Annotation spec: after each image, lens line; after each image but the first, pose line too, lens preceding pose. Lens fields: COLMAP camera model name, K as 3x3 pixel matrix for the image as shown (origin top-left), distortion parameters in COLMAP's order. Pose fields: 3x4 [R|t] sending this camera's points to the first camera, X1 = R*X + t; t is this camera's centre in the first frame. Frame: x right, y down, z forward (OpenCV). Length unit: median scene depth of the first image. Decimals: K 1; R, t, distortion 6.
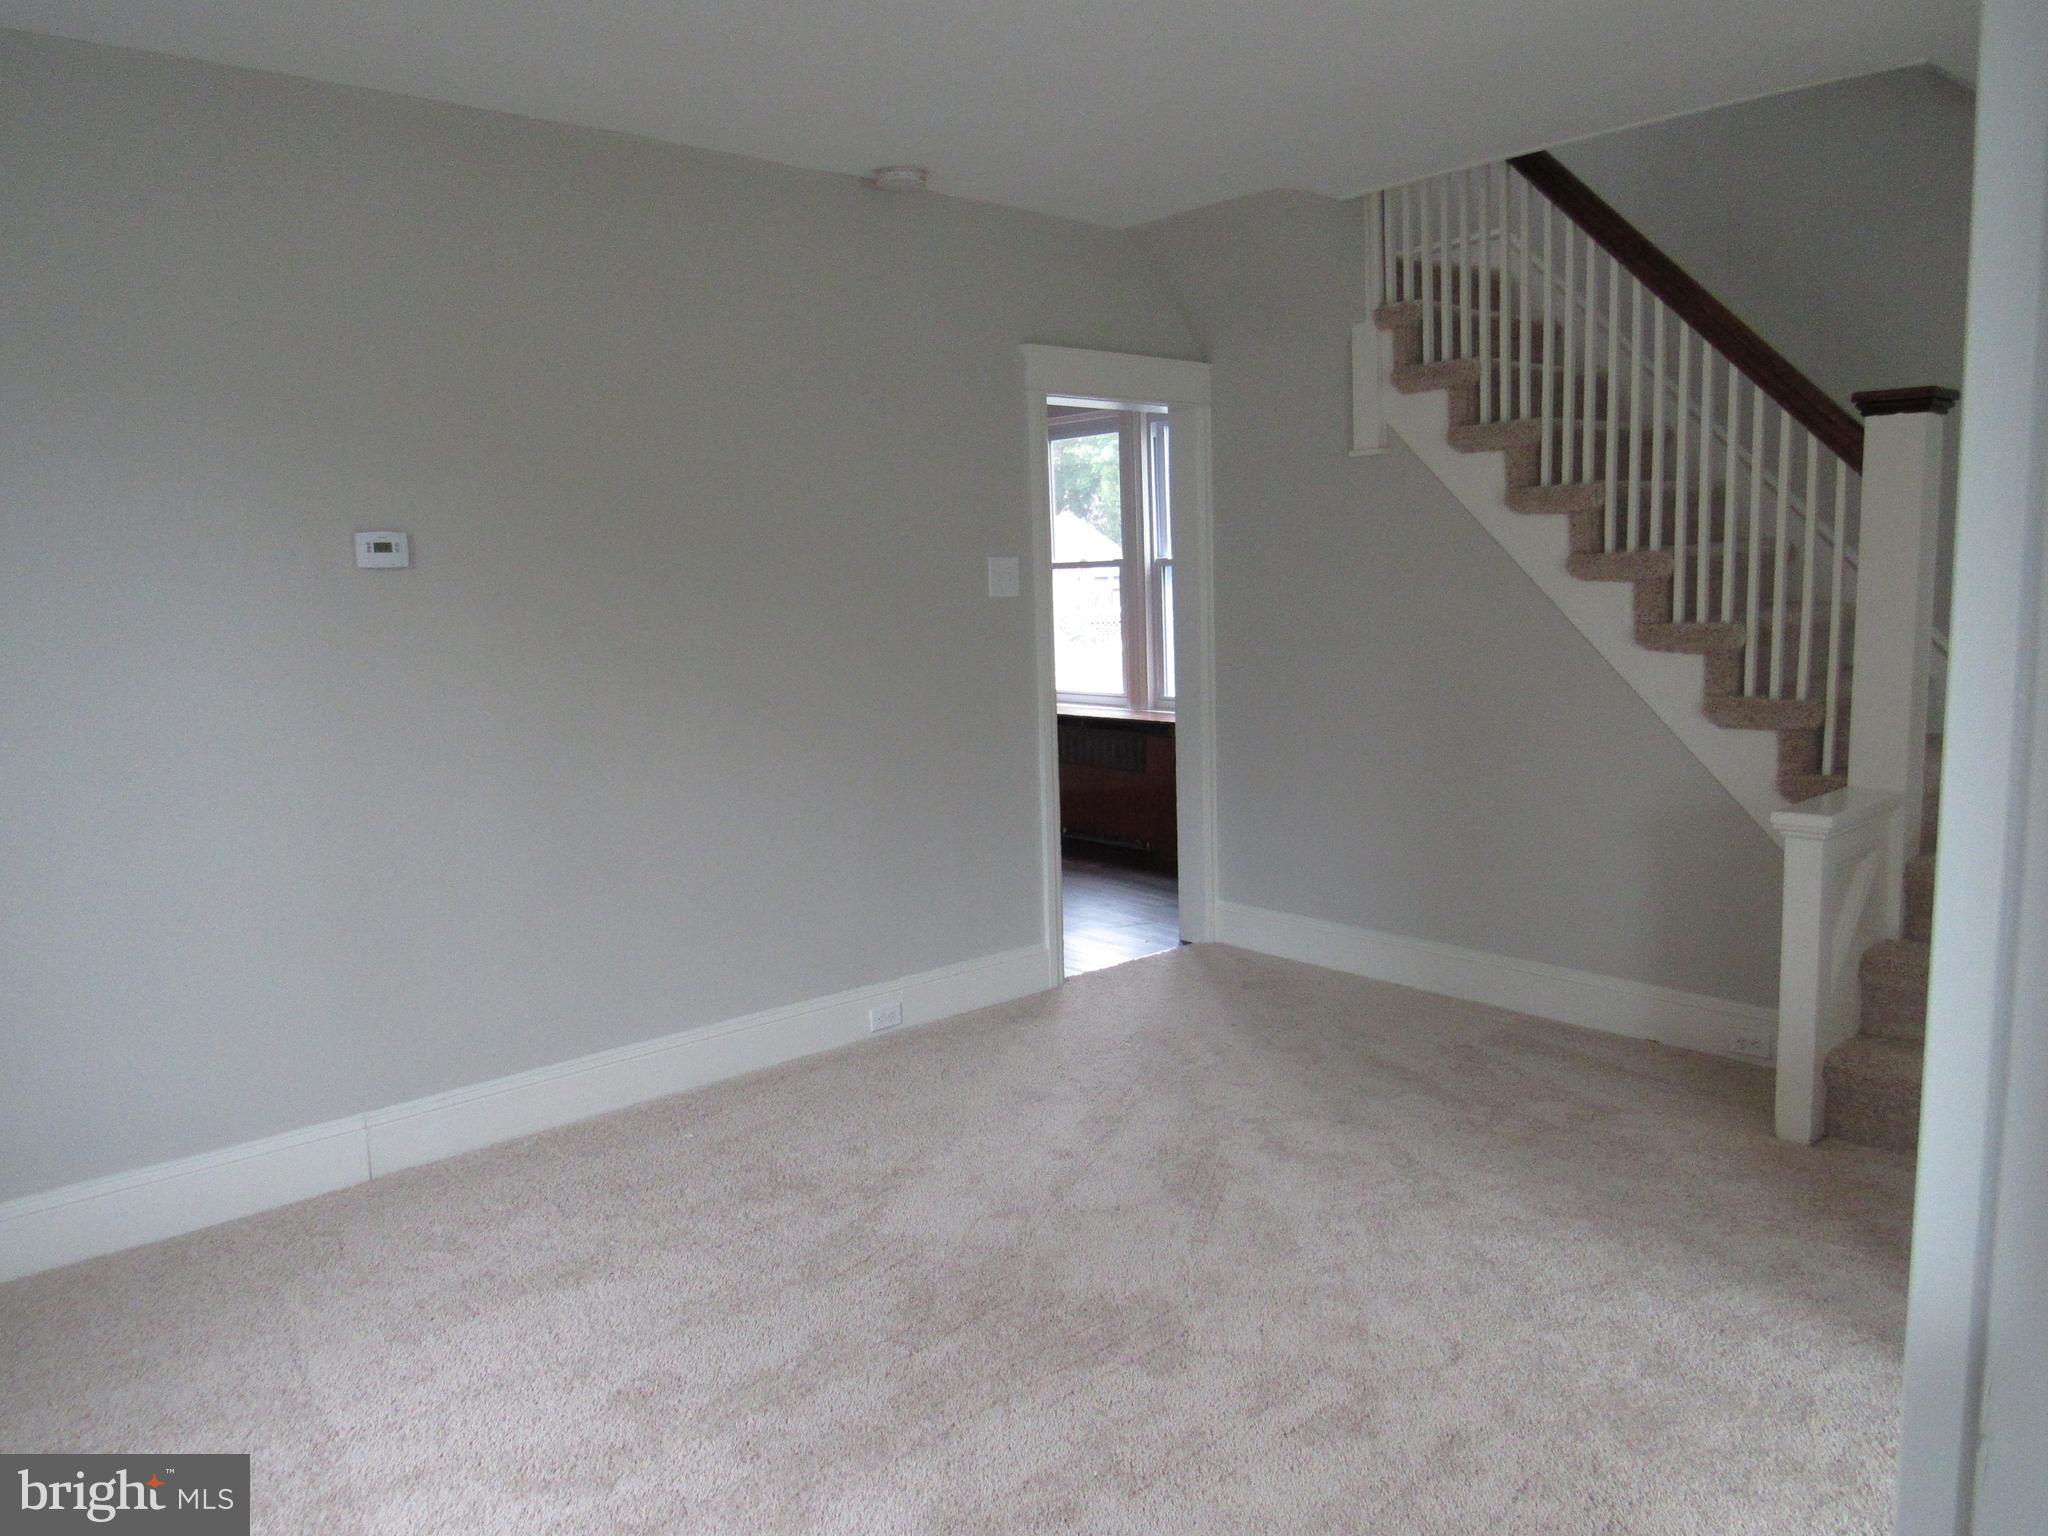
lens RADIAL K [[1463.2, 0, 1018.1], [0, 1463.2, 773.5], [0, 0, 1]] dist [-0.031238, 0.017952]
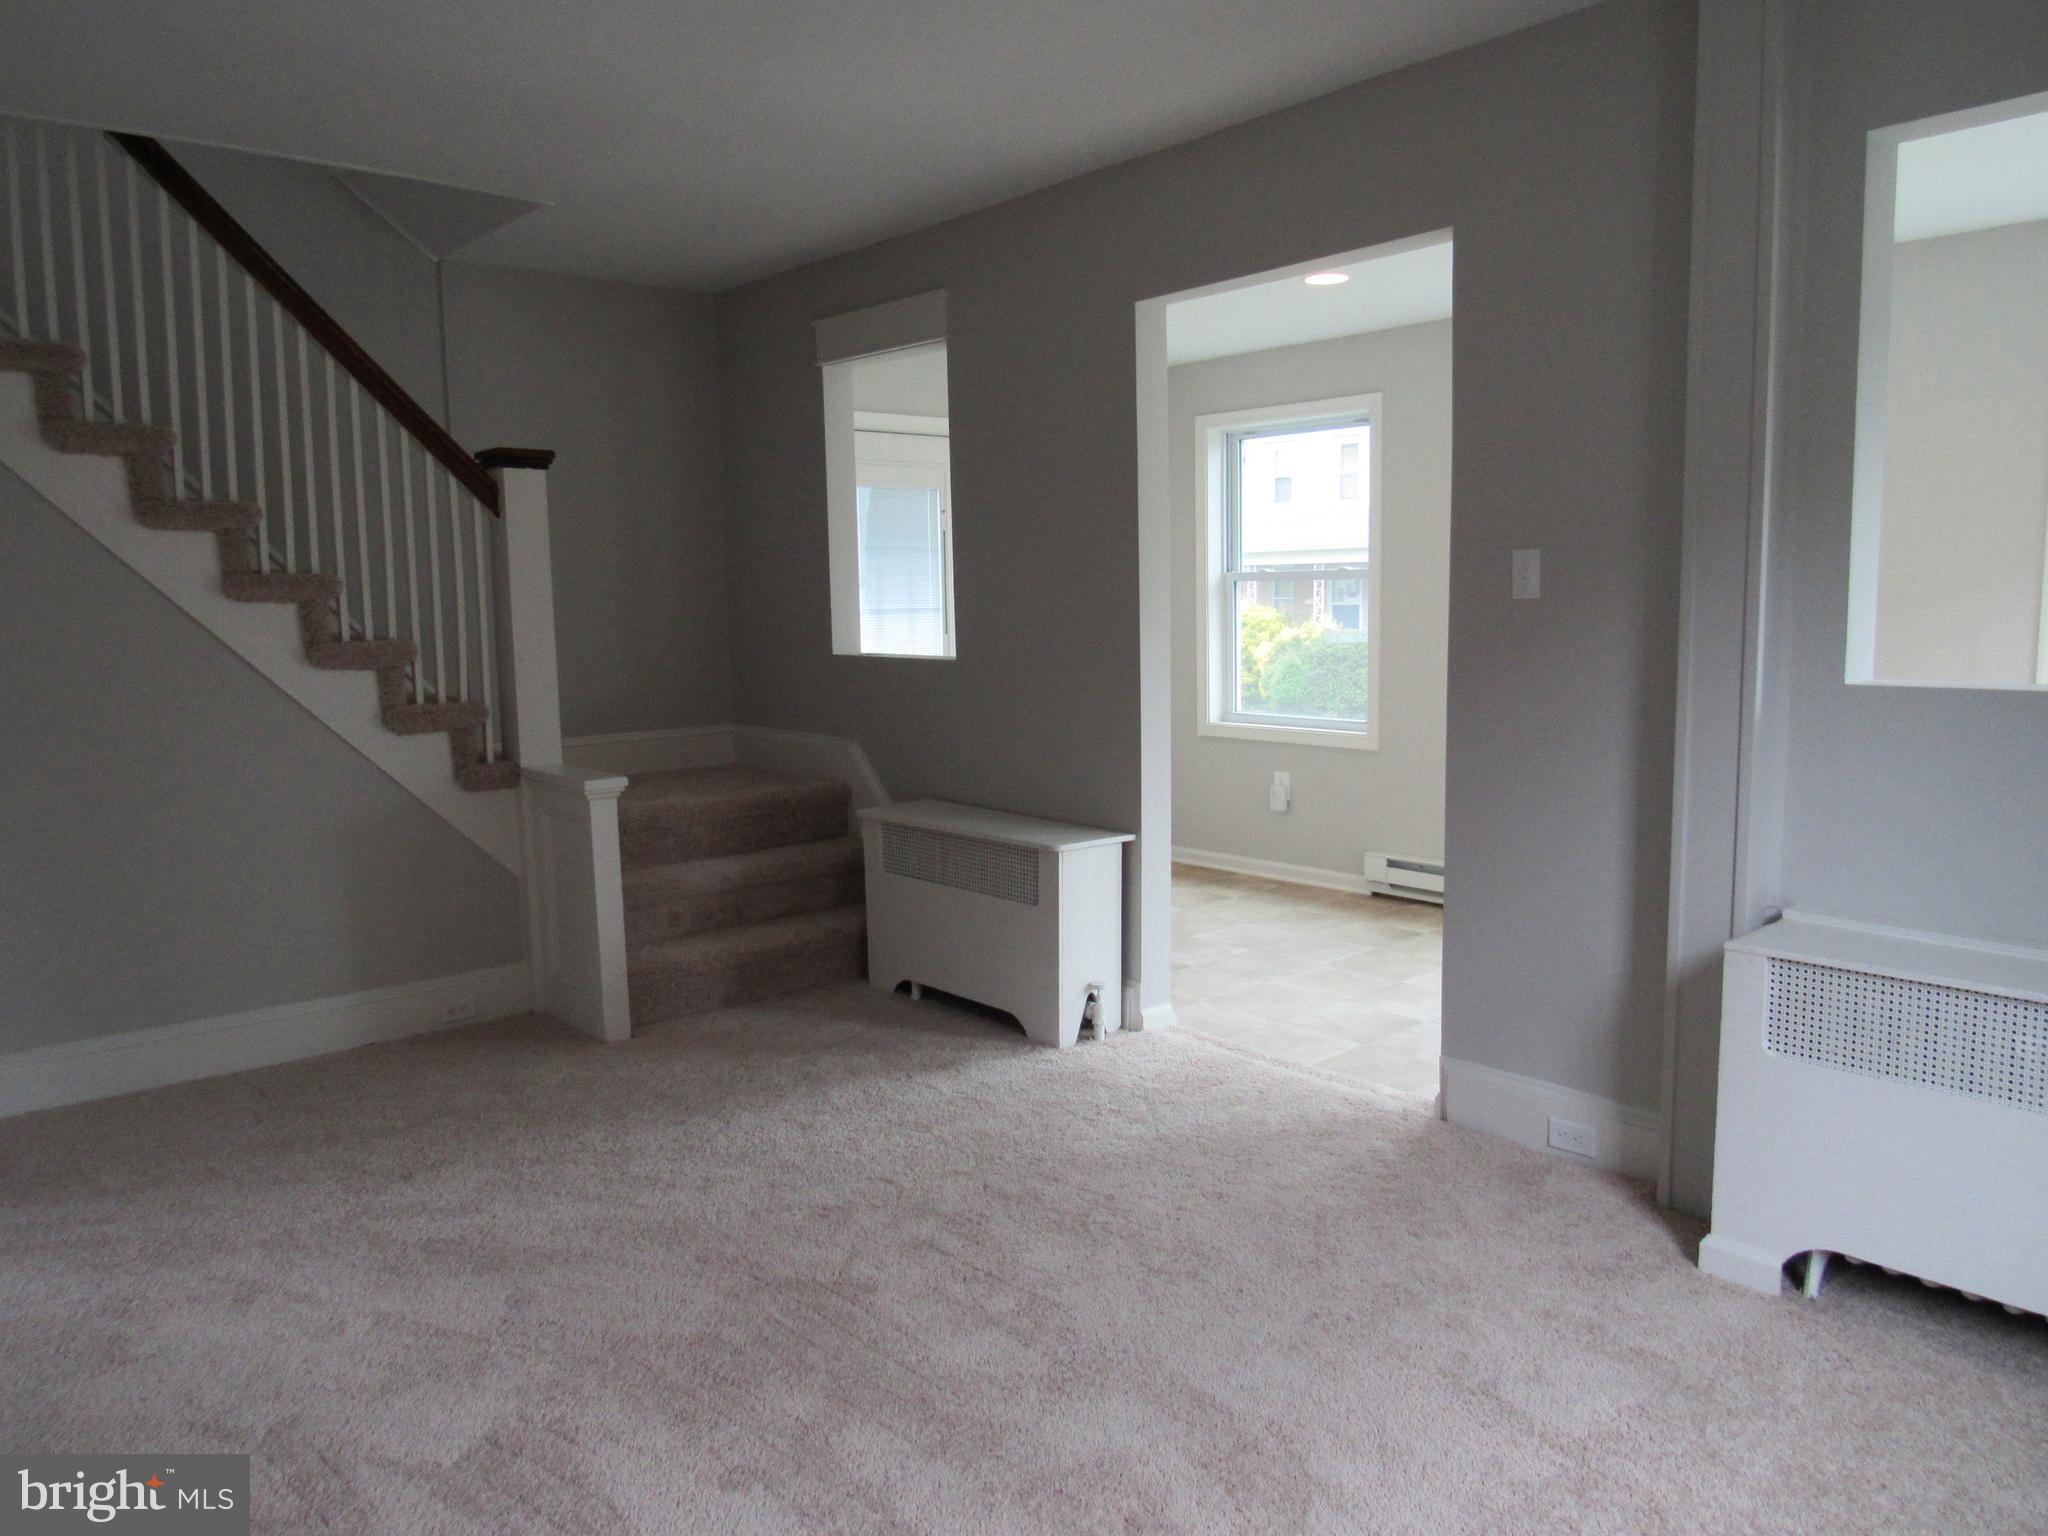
lens RADIAL K [[1463.2, 0, 1017.1], [0, 1463.2, 762.0], [0, 0, 1]] dist [-0.031238, 0.017952]
pose [[0.015205, -0.086479, 0.996138, -0.659501], [0.153932, 0.984579, 0.083125, -0.034161], [-0.987964, 0.152073, 0.028283, 0.558677]]
